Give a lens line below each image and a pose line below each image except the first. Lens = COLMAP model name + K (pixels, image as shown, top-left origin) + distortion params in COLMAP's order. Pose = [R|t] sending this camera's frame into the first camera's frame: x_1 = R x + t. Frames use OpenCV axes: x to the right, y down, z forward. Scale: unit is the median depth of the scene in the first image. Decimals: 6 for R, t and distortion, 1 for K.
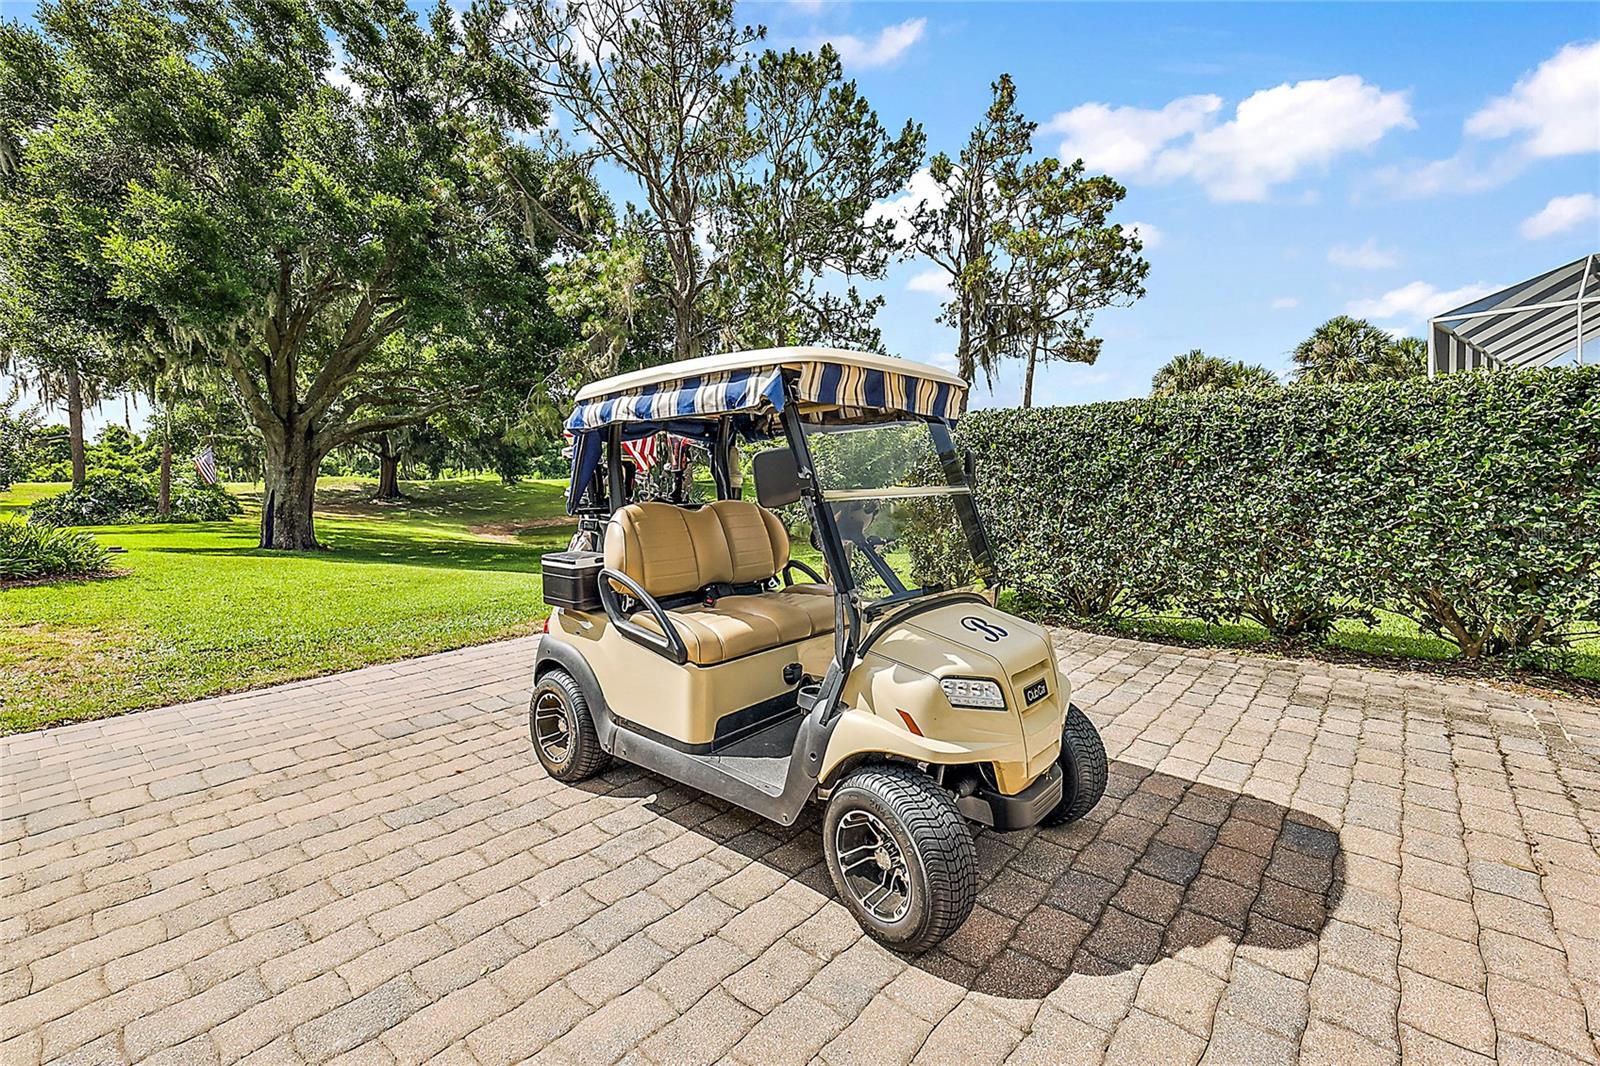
lens RADIAL K [[690.5, 0, 794.5], [0, 690.5, 479.8], [0, 0, 1]] dist [0.012871, 0.000411]
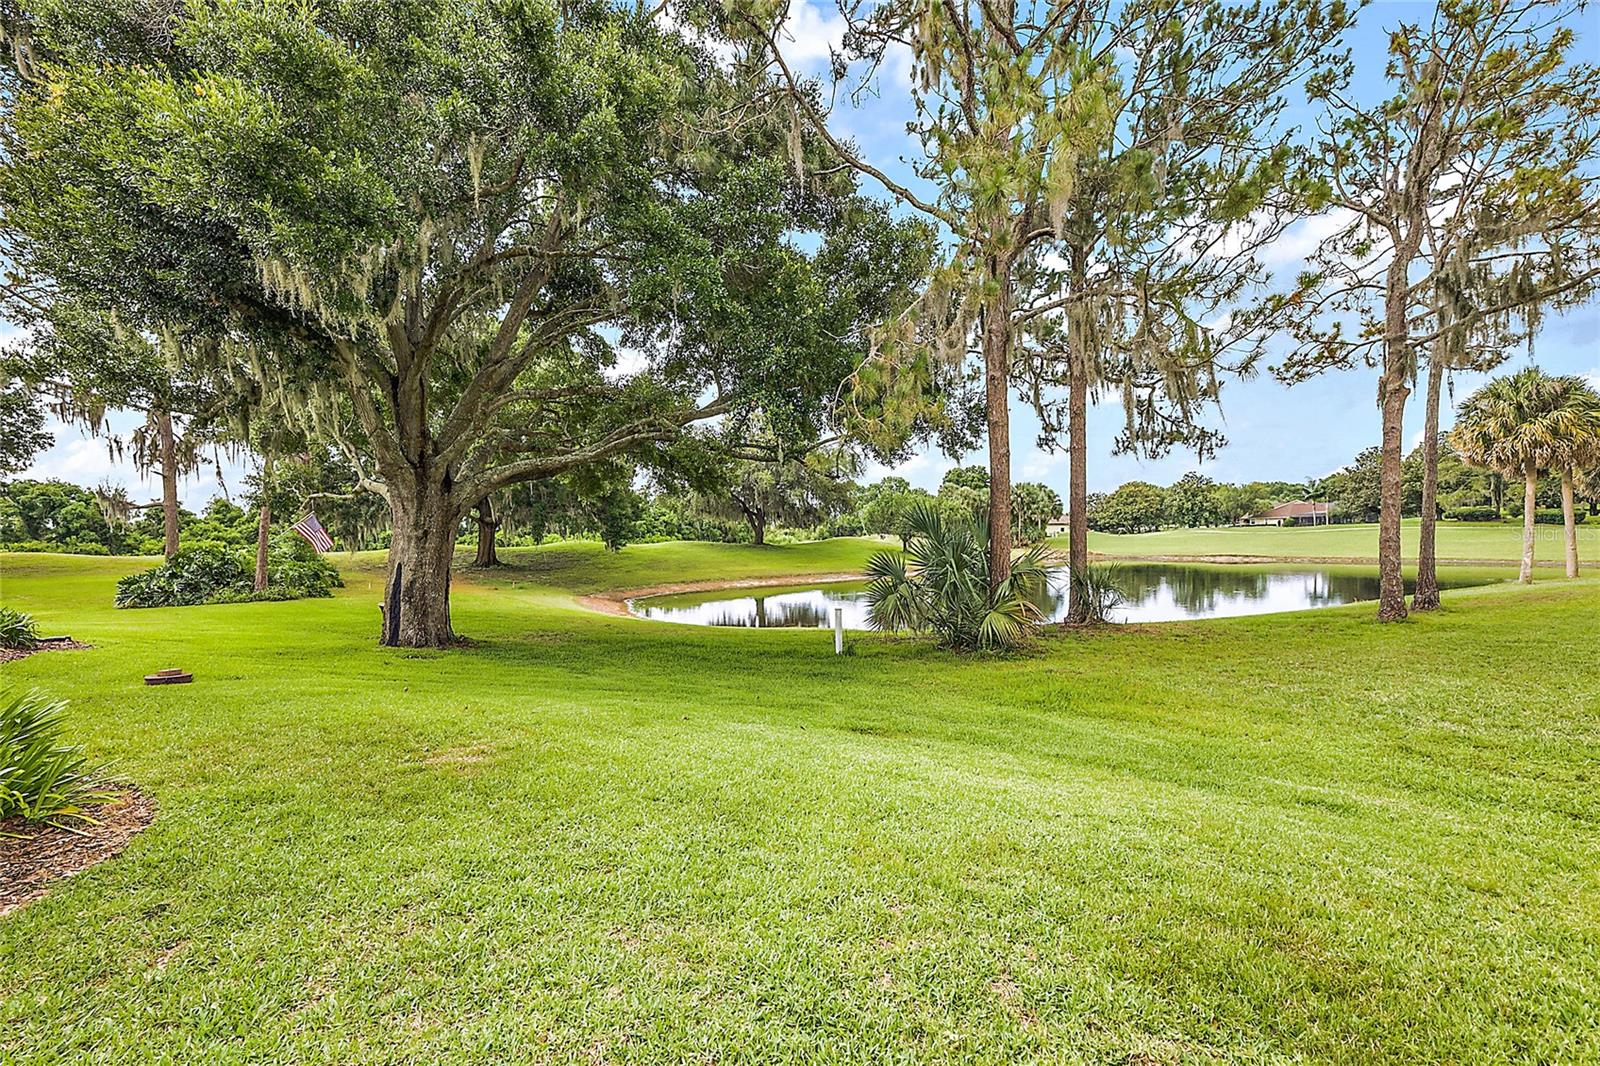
lens RADIAL K [[690.5, 0, 805.3], [0, 690.5, 523.9], [0, 0, 1]] dist [0.012871, 0.000411]
pose [[0.997044, -0.017772, -0.074747, -0.203928], [0.015854, 0.999532, -0.026171, -0.000288], [0.075177, 0.024909, 0.996859, 0.232867]]
